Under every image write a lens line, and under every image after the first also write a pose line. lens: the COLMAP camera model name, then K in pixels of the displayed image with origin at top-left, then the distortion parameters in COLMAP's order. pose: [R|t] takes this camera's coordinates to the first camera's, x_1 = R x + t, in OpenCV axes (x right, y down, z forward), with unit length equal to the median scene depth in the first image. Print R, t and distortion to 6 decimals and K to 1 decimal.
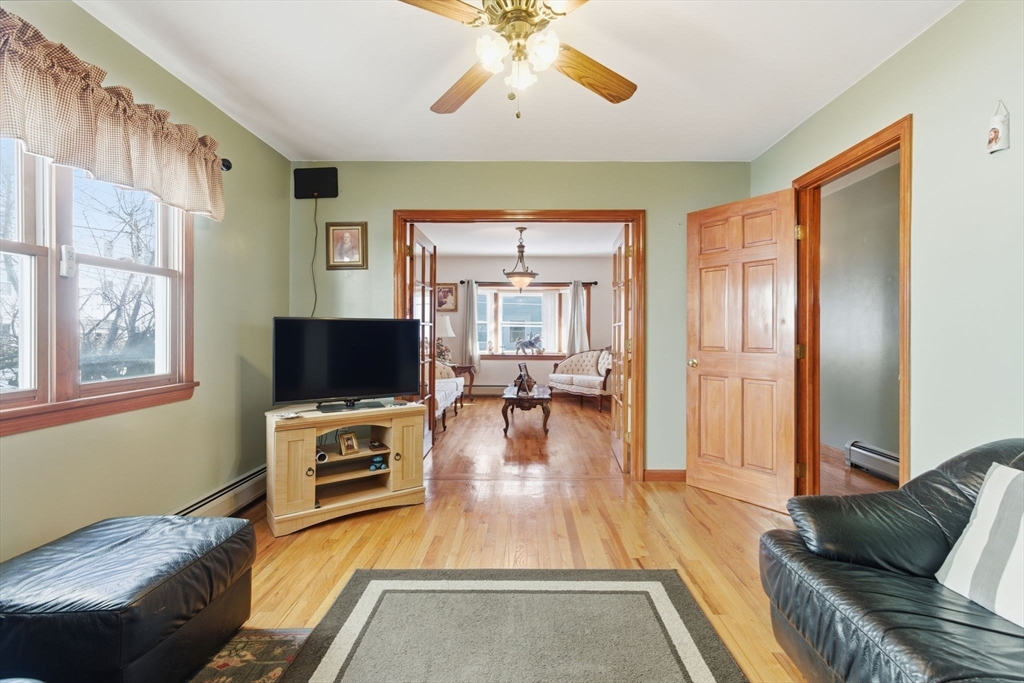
lens RADIAL K [[472.9, 0, 511.4], [0, 472.9, 335.7], [0, 0, 1]] dist [0.002297, 0.000295]
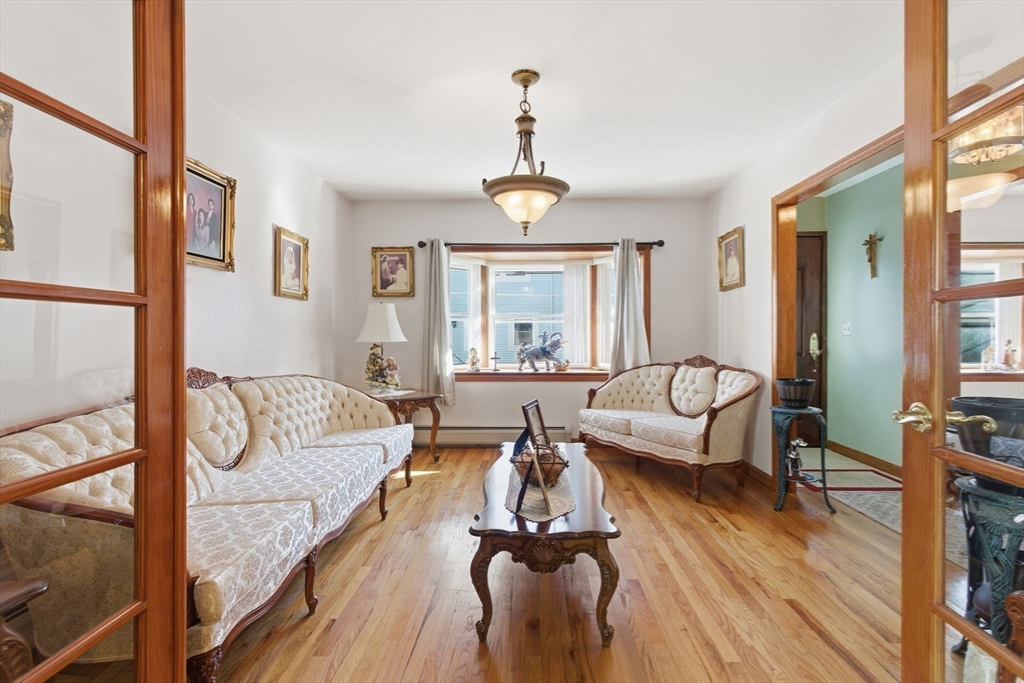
lens RADIAL K [[472.9, 0, 511.4], [0, 472.9, 335.7], [0, 0, 1]] dist [0.002297, 0.000295]
pose [[0.999888, -0.007032, -0.013222, 0.008958], [0.006994, 0.999971, -0.002920, -0.001929], [0.013242, 0.002827, 0.999908, 0.438064]]
